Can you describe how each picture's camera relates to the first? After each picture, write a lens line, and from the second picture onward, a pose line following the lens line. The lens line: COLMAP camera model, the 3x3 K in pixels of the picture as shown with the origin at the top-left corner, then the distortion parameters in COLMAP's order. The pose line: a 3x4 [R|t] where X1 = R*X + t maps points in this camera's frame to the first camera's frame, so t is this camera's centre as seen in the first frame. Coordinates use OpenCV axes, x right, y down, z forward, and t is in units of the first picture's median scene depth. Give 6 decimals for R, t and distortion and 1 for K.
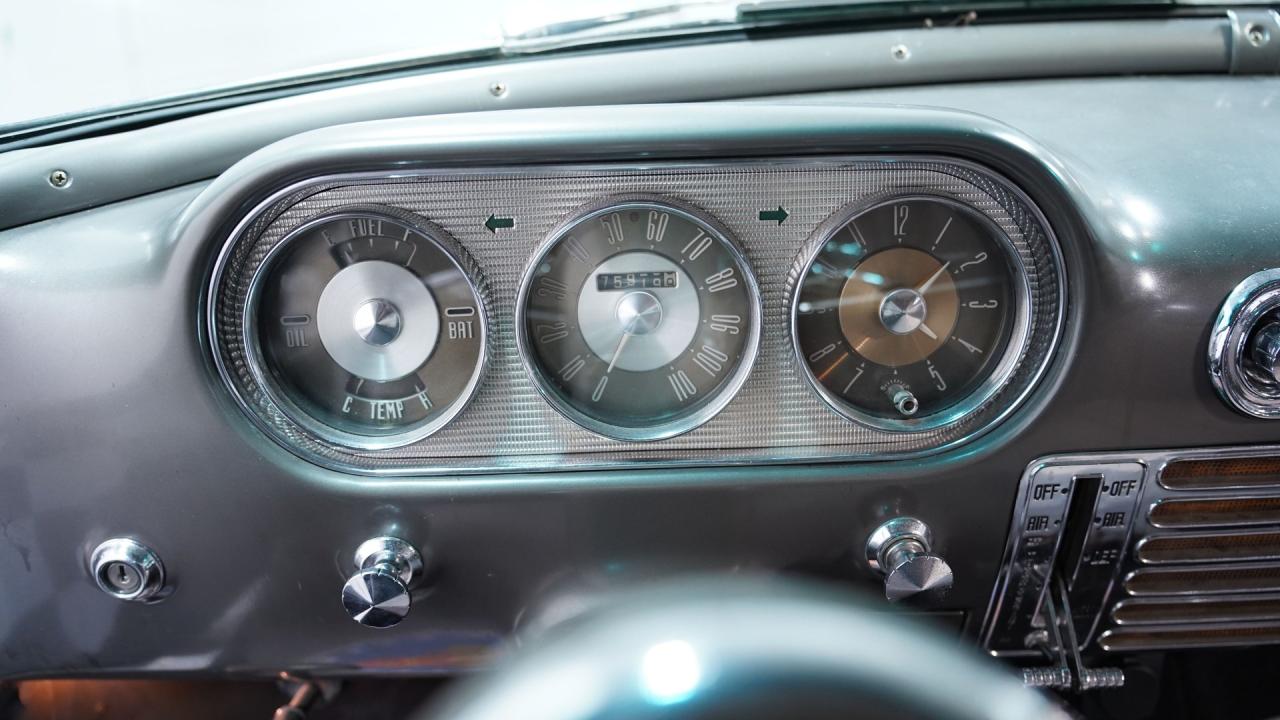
lens RADIAL K [[1225.2, 0, 640.0], [0, 1225.2, 360.0], [0, 0, 1]] dist [-0.007289, -0.005336]
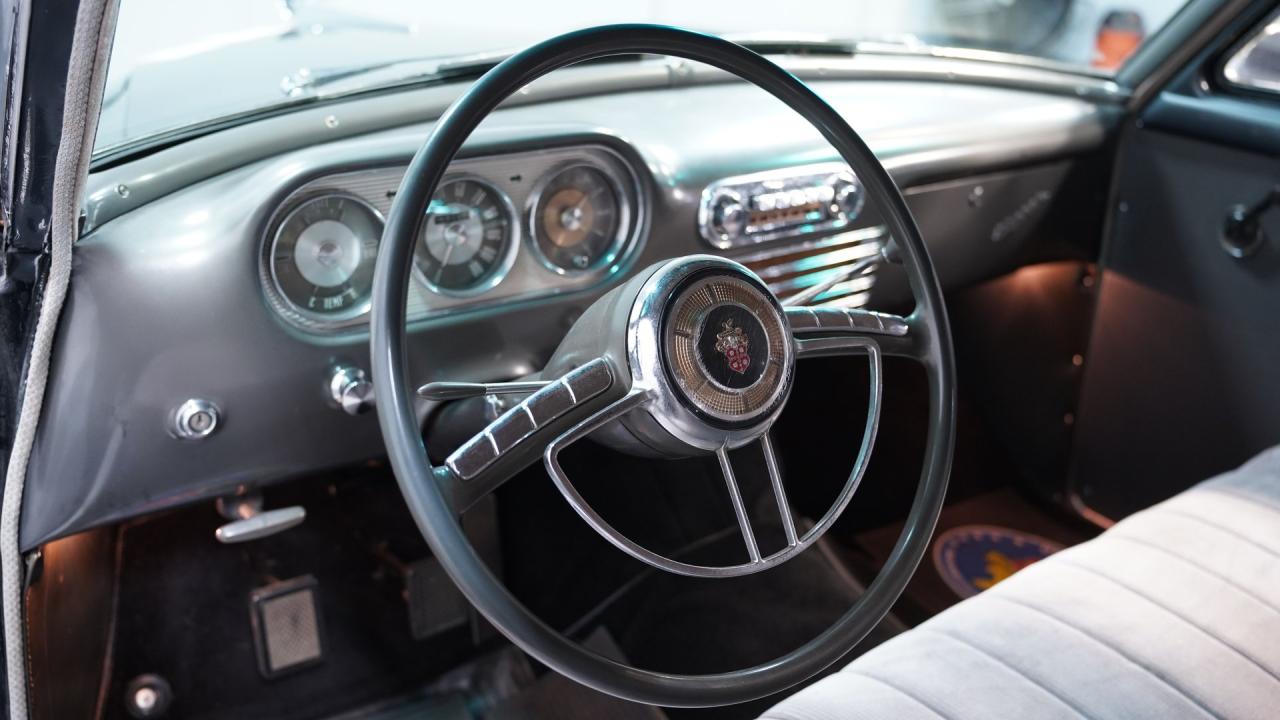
lens RADIAL K [[1225.2, 0, 640.0], [0, 1225.2, 360.0], [0, 0, 1]] dist [-0.007289, -0.005336]
pose [[0.807238, -0.165237, 0.566625, -0.910913], [0.140394, 0.986214, 0.087585, 0.030545], [-0.573285, 0.008849, 0.819308, -0.774251]]
